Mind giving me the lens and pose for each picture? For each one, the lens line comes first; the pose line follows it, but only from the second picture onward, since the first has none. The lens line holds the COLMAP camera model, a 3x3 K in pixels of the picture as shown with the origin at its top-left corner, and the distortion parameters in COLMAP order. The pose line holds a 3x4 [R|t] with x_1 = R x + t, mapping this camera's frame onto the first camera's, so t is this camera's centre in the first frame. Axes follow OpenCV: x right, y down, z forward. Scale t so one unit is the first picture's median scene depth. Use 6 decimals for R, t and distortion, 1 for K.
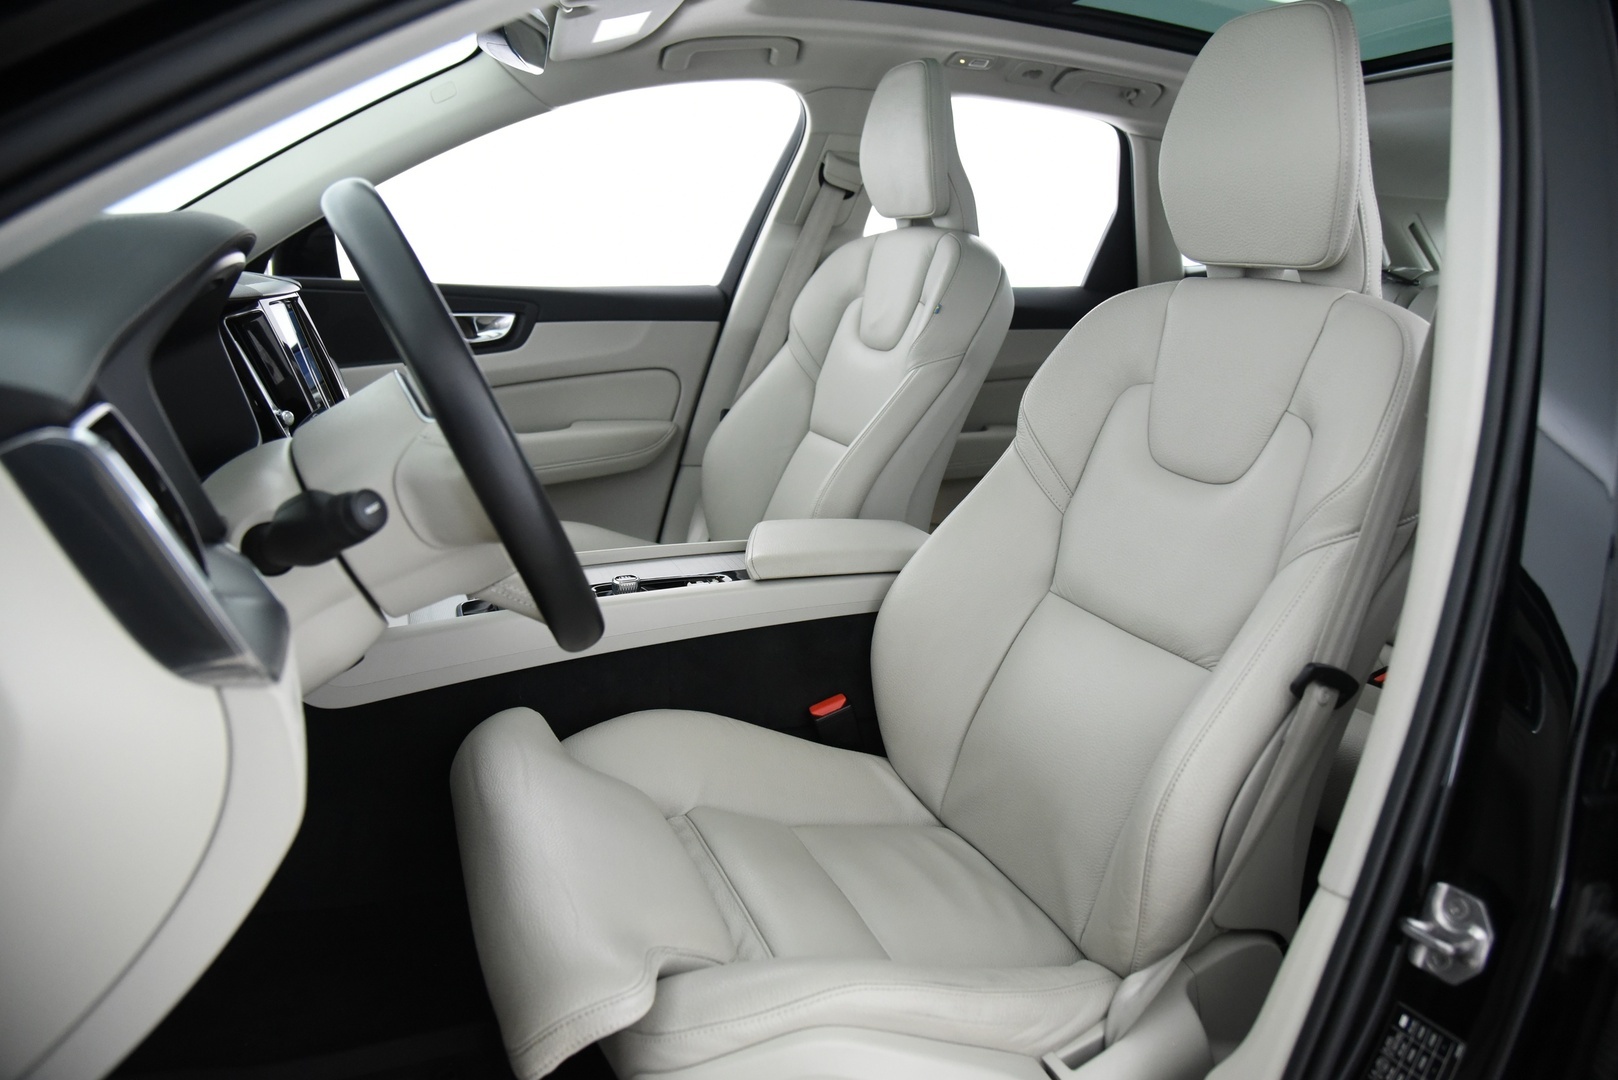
lens RADIAL K [[1108.7, 0, 809.0], [0, 1108.7, 540.0], [0, 0, 1]] dist [-0.125738, 0.080780]
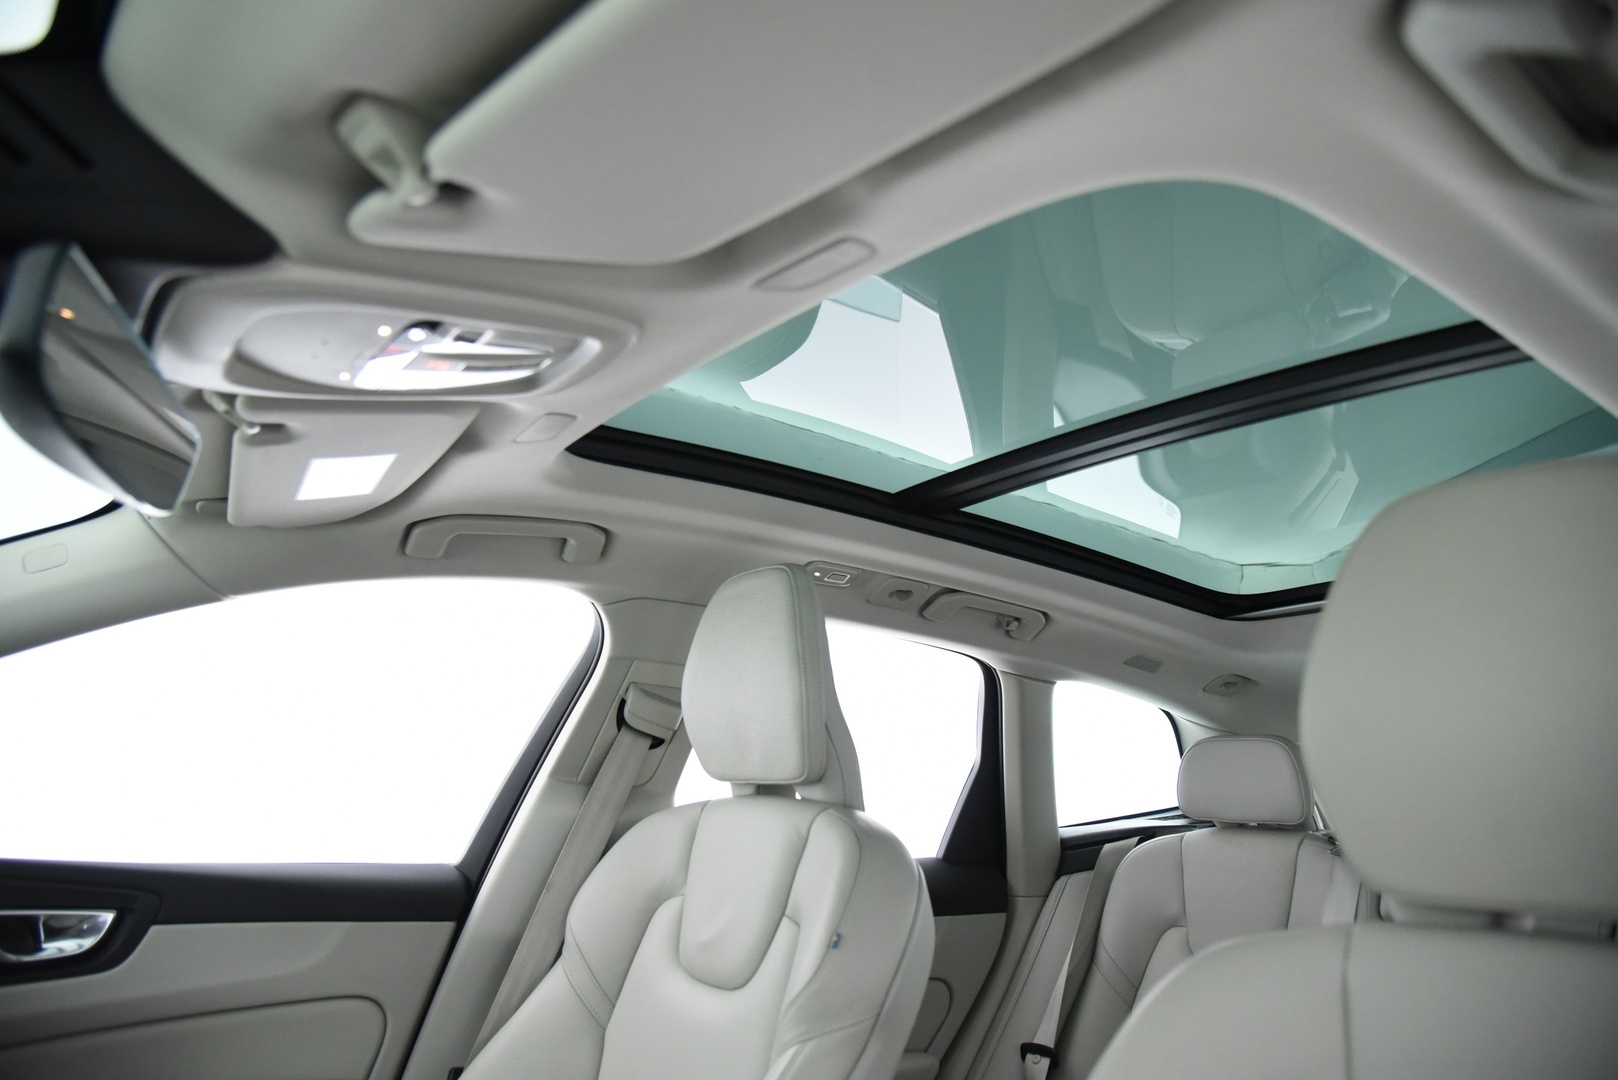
lens RADIAL K [[1108.7, 0, 809.0], [0, 1108.7, 540.0], [0, 0, 1]] dist [-0.125738, 0.080780]
pose [[0.972576, 0.065601, 0.223141, -0.037220], [0.042587, 0.892950, -0.448136, -0.109616], [-0.228652, 0.445349, 0.865669, 0.303105]]
